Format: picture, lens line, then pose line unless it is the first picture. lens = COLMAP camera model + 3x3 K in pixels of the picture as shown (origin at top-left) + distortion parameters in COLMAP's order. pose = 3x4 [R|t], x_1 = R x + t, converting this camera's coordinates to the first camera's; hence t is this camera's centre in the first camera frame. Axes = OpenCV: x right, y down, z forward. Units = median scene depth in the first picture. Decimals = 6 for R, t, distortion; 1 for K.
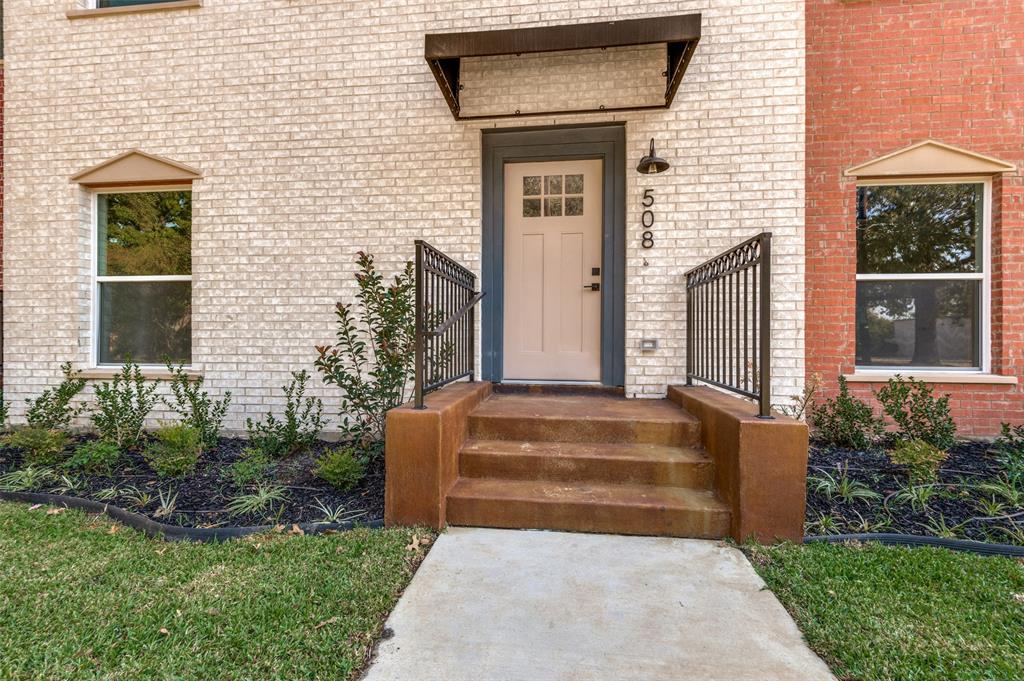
lens RADIAL K [[468.7, 0, 514.7], [0, 468.7, 319.7], [0, 0, 1]] dist [0.024886, -0.011523]
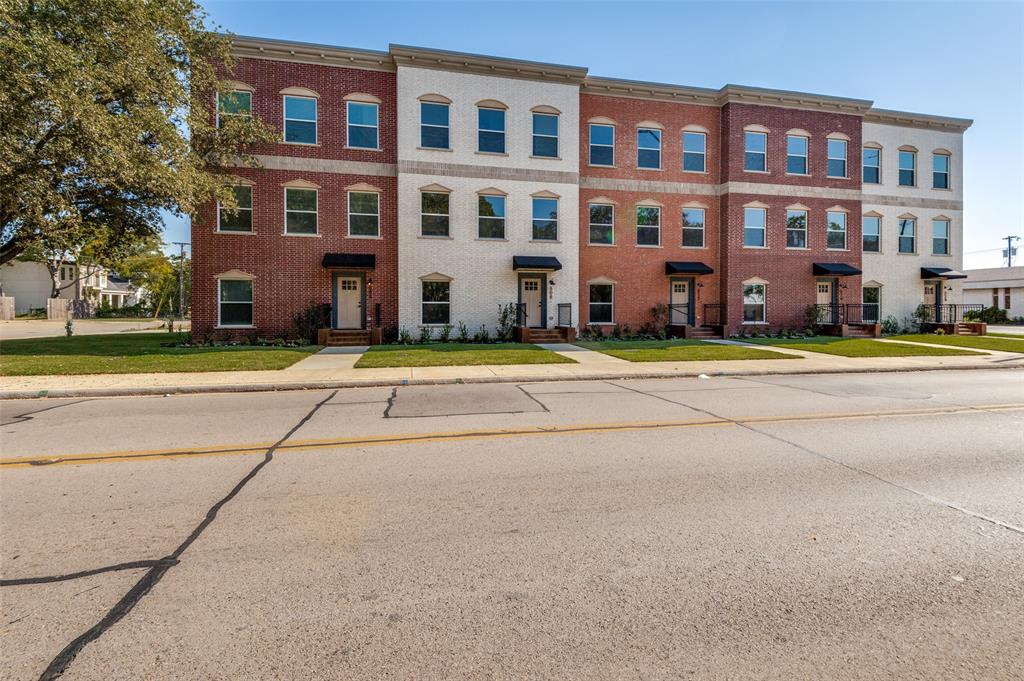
lens RADIAL K [[468.7, 0, 514.7], [0, 468.7, 319.7], [0, 0, 1]] dist [0.024886, -0.011523]
pose [[0.941339, -0.007456, 0.337379, -1.678331], [-0.008767, 0.998878, 0.046537, -0.148824], [-0.337347, -0.046765, 0.940218, -3.389610]]
